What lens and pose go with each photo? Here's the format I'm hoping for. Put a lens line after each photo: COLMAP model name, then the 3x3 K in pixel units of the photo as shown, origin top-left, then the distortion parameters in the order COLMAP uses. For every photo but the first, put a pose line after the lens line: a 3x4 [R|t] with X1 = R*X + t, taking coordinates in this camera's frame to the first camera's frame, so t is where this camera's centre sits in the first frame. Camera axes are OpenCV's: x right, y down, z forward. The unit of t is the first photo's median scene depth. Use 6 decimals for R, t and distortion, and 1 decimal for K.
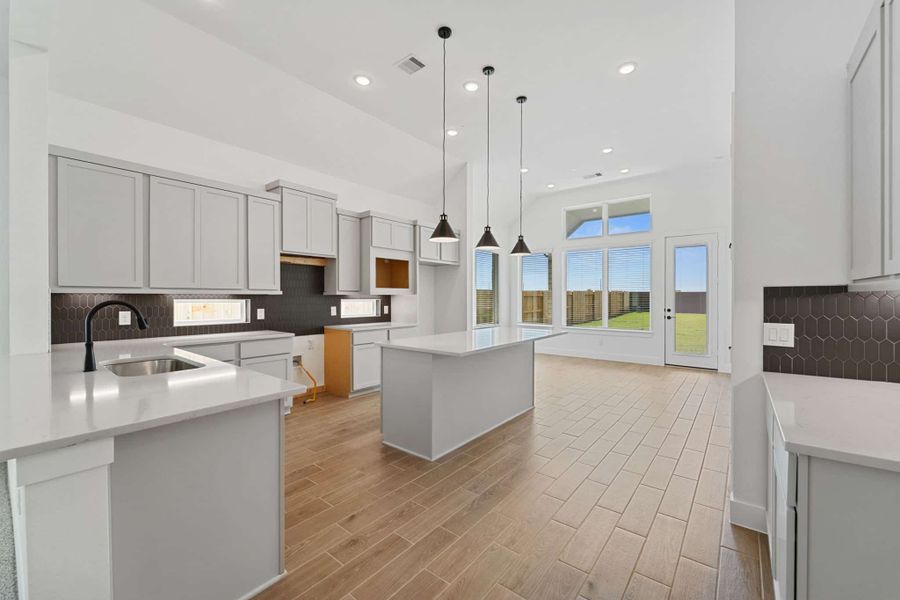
lens RADIAL K [[368.9, 0, 448.4], [0, 368.9, 298.3], [0, 0, 1]] dist [0.003127, -0.001645]
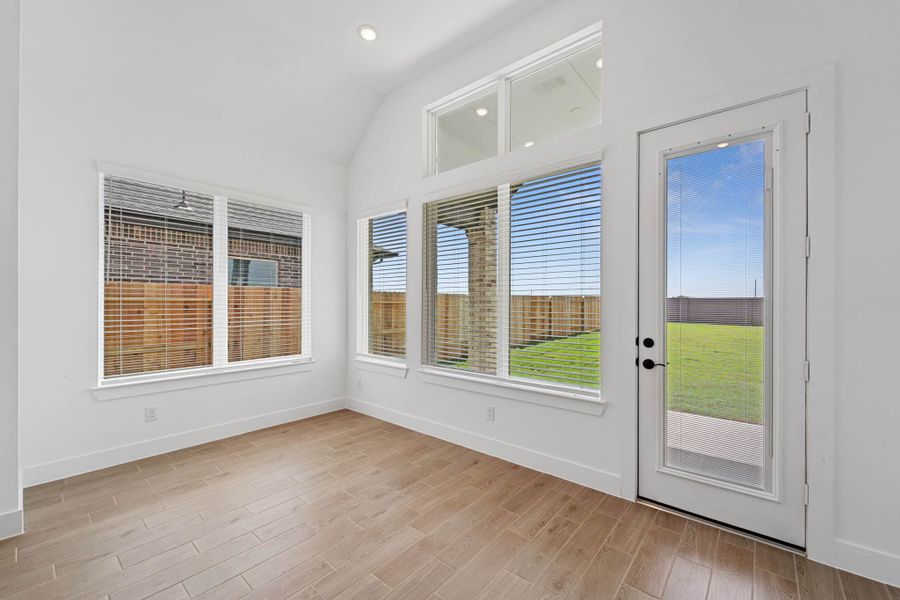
lens RADIAL K [[368.9, 0, 444.1], [0, 368.9, 301.9], [0, 0, 1]] dist [0.003127, -0.001645]
pose [[0.998680, 0.000970, -0.051361, 0.581288], [-0.001700, 0.999898, -0.014184, -0.000380], [0.051342, 0.014253, 0.998579, 0.886432]]
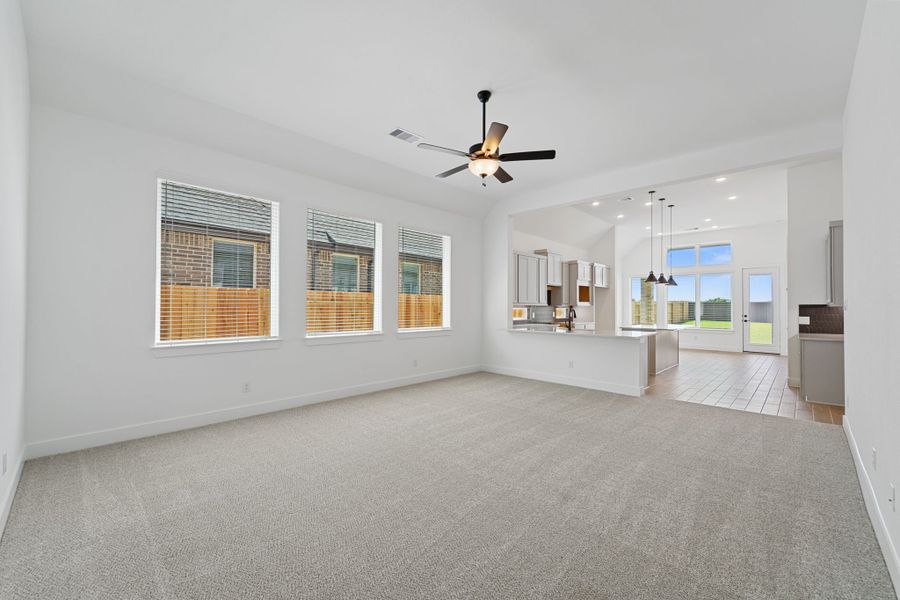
lens RADIAL K [[368.9, 0, 450.2], [0, 368.9, 302.3], [0, 0, 1]] dist [0.003127, -0.001645]
pose [[0.995666, 0.002009, -0.092981, -0.662227], [-0.003299, 0.999900, -0.013721, 0.000247], [0.092944, 0.013968, 0.995573, -0.884099]]
